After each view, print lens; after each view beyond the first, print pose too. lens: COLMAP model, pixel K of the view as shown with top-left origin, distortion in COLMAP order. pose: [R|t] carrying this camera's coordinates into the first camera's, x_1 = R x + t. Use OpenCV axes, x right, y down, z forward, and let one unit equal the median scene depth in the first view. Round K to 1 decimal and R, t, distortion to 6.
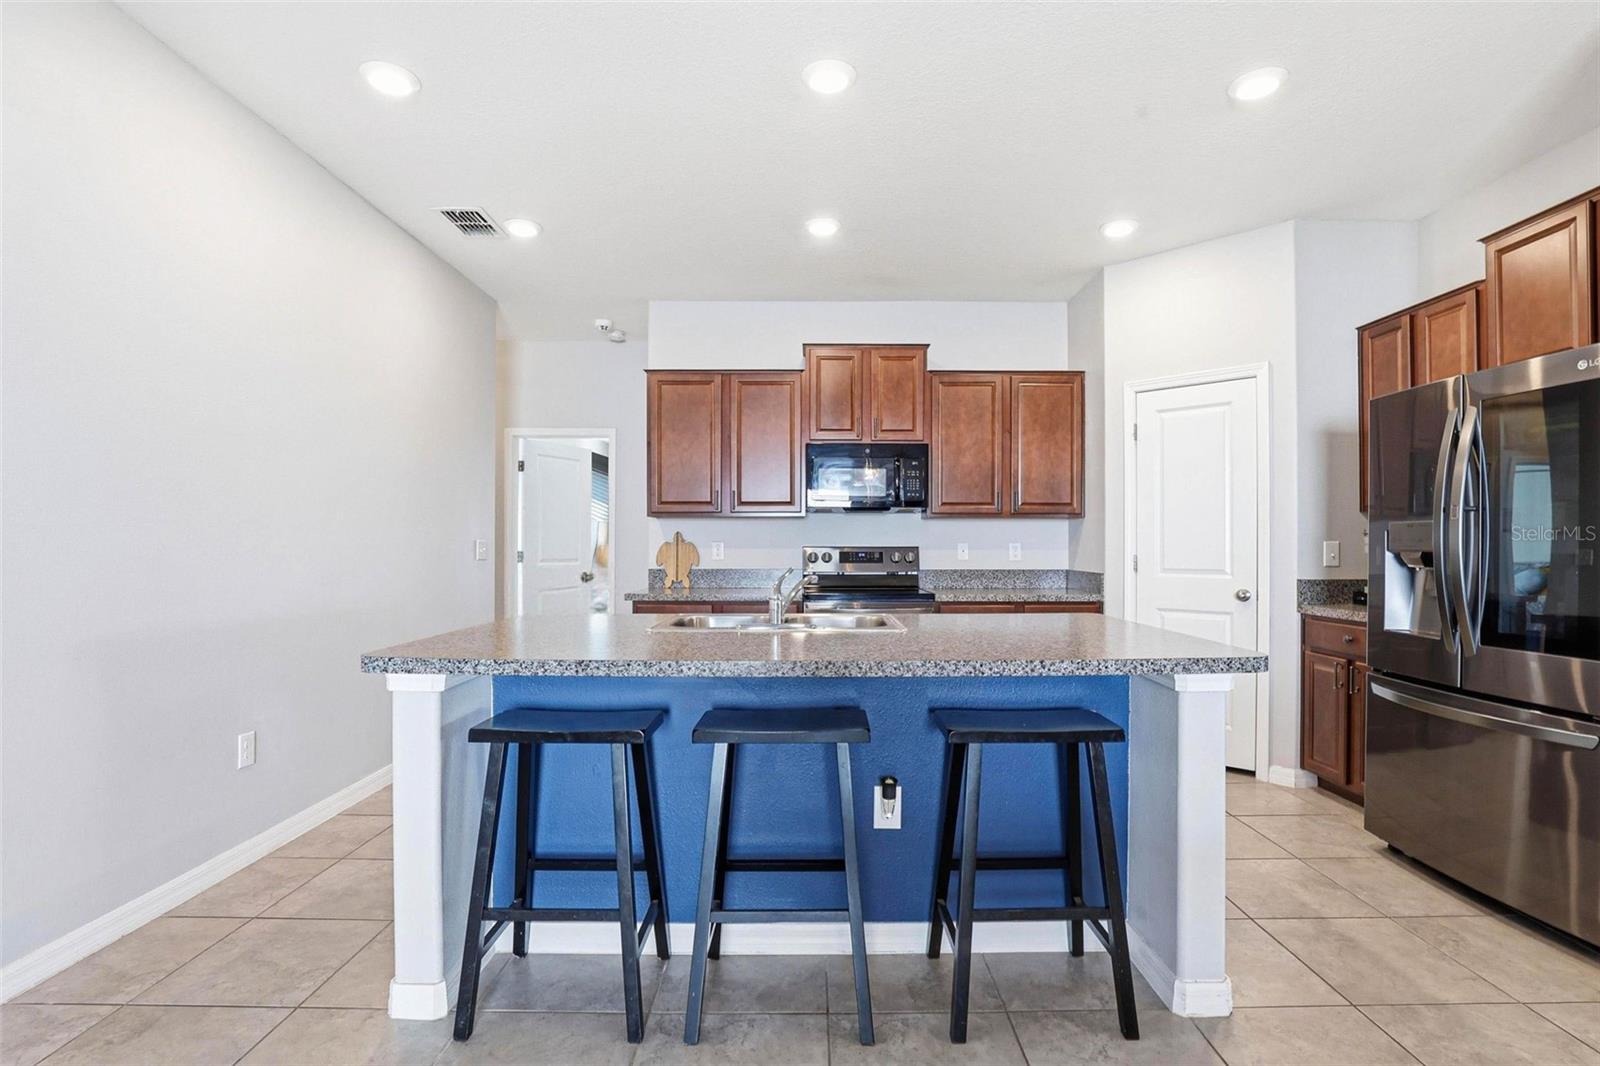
lens RADIAL K [[744.9, 0, 817.8], [0, 744.9, 543.0], [0, 0, 1]] dist [-0.028618, -0.000323]
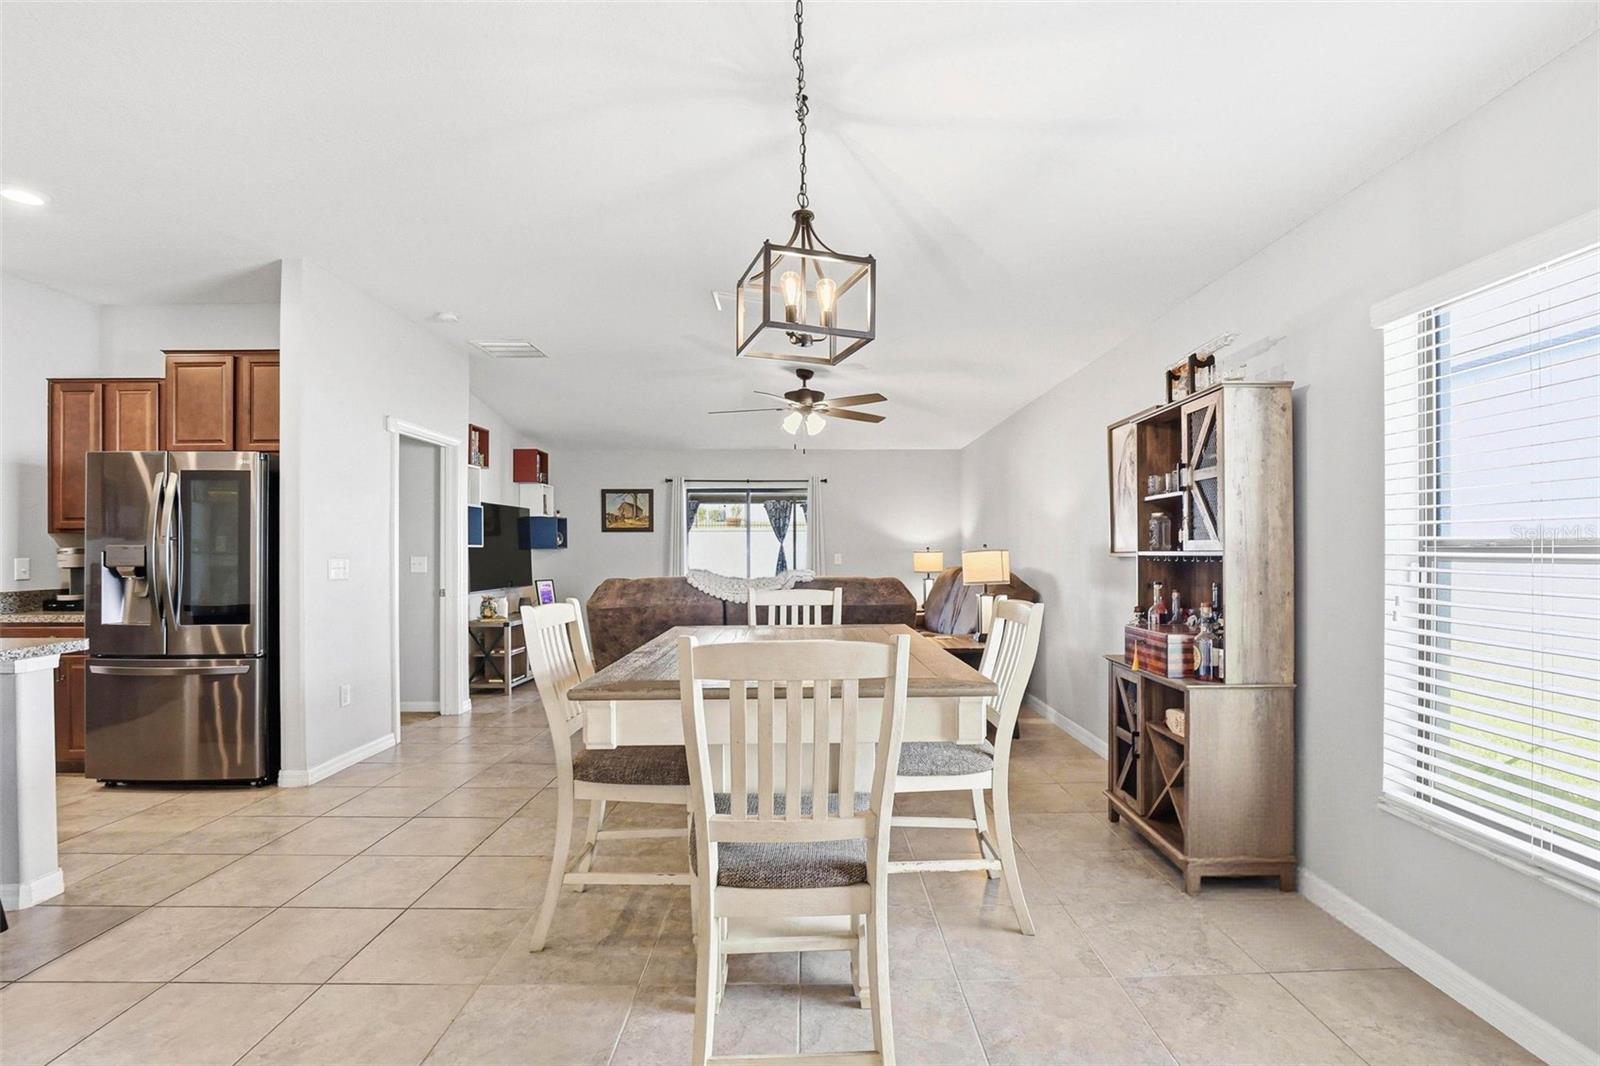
lens RADIAL K [[743.3, 0, 810.9], [0, 743.3, 550.5], [0, 0, 1]] dist [-0.027392, 0.002220]
pose [[0.004880, -0.002263, 0.999986, -0.418483], [0.000686, 0.999997, 0.002259, -0.015371], [-0.999988, 0.000675, 0.004882, -0.240159]]
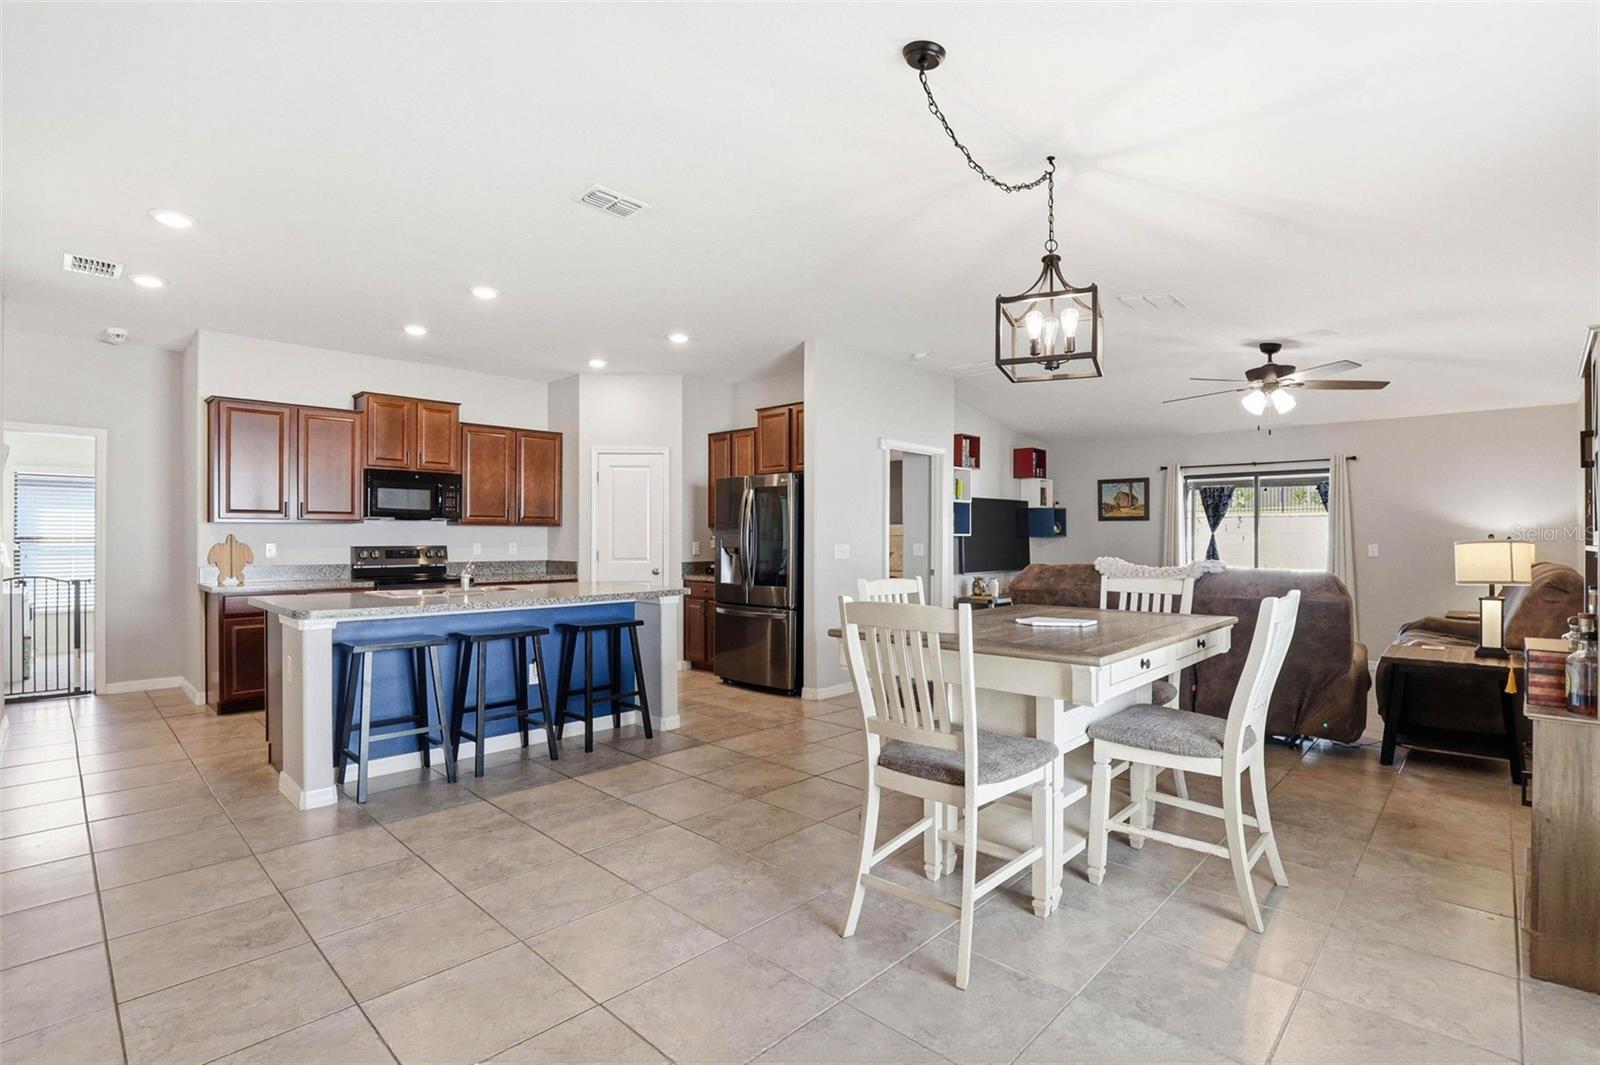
lens RADIAL K [[742.8, 0, 814.7], [0, 742.8, 532.5], [0, 0, 1]] dist [-0.022273, 0.000622]
pose [[0.691785, 0.004152, 0.722092, -0.491206], [-0.001467, 0.999989, -0.004345, -0.018972], [-0.722102, 0.001947, 0.691784, -0.572271]]
